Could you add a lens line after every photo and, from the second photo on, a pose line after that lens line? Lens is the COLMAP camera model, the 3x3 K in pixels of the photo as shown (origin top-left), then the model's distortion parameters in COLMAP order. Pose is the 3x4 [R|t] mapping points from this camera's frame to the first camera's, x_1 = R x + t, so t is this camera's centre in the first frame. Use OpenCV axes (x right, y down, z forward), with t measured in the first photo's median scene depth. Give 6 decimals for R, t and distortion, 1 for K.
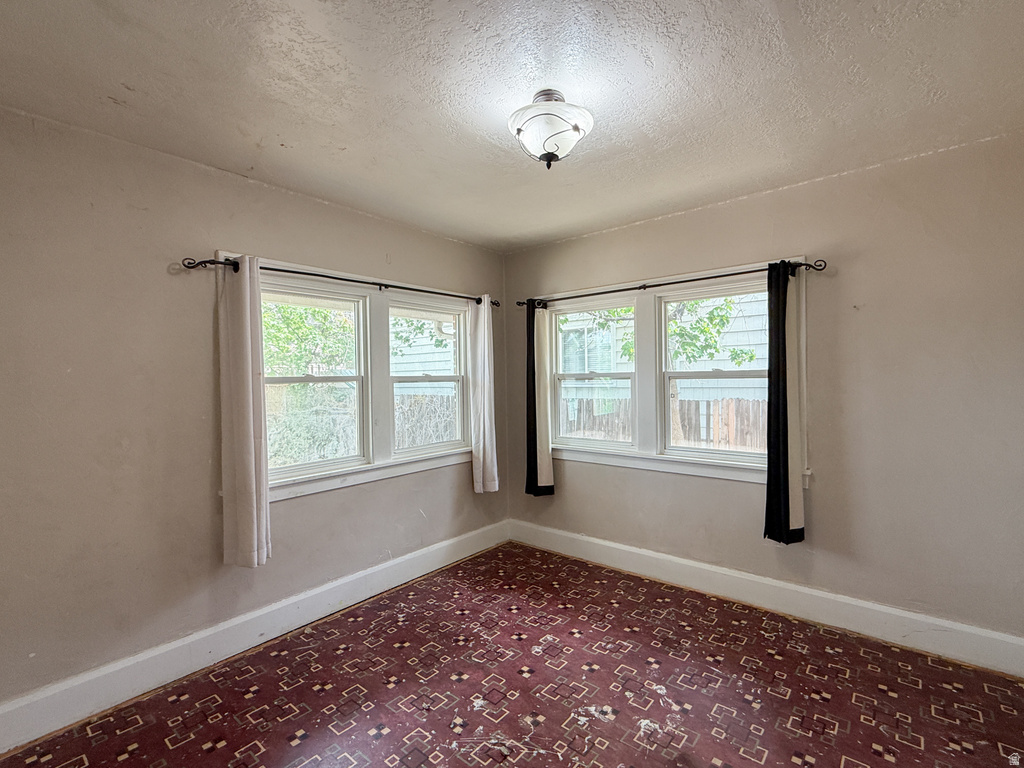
lens RADIAL K [[474.2, 0, 507.3], [0, 474.2, 382.7], [0, 0, 1]] dist [-0.000482, 0.000799]
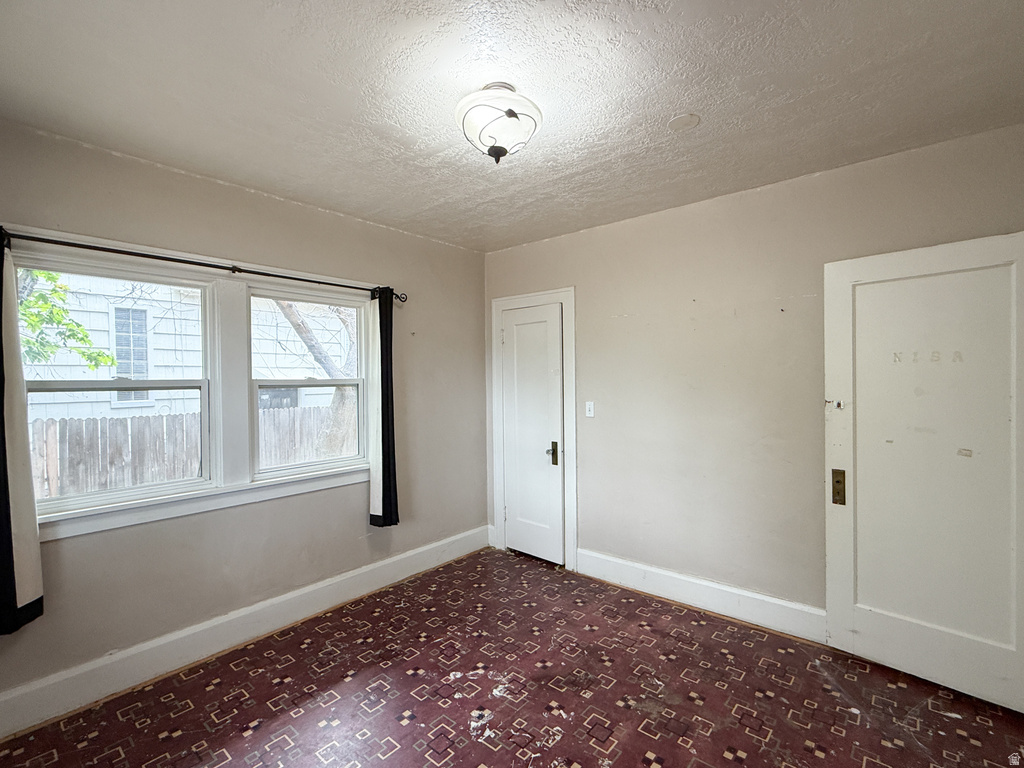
lens RADIAL K [[474.2, 0, 515.2], [0, 474.2, 384.6], [0, 0, 1]] dist [-0.000482, 0.000799]
pose [[0.003794, 0.007542, 0.999964, -0.637910], [0.022220, 0.999724, -0.007625, 0.002448], [-0.999746, 0.022248, 0.003625, 0.719554]]
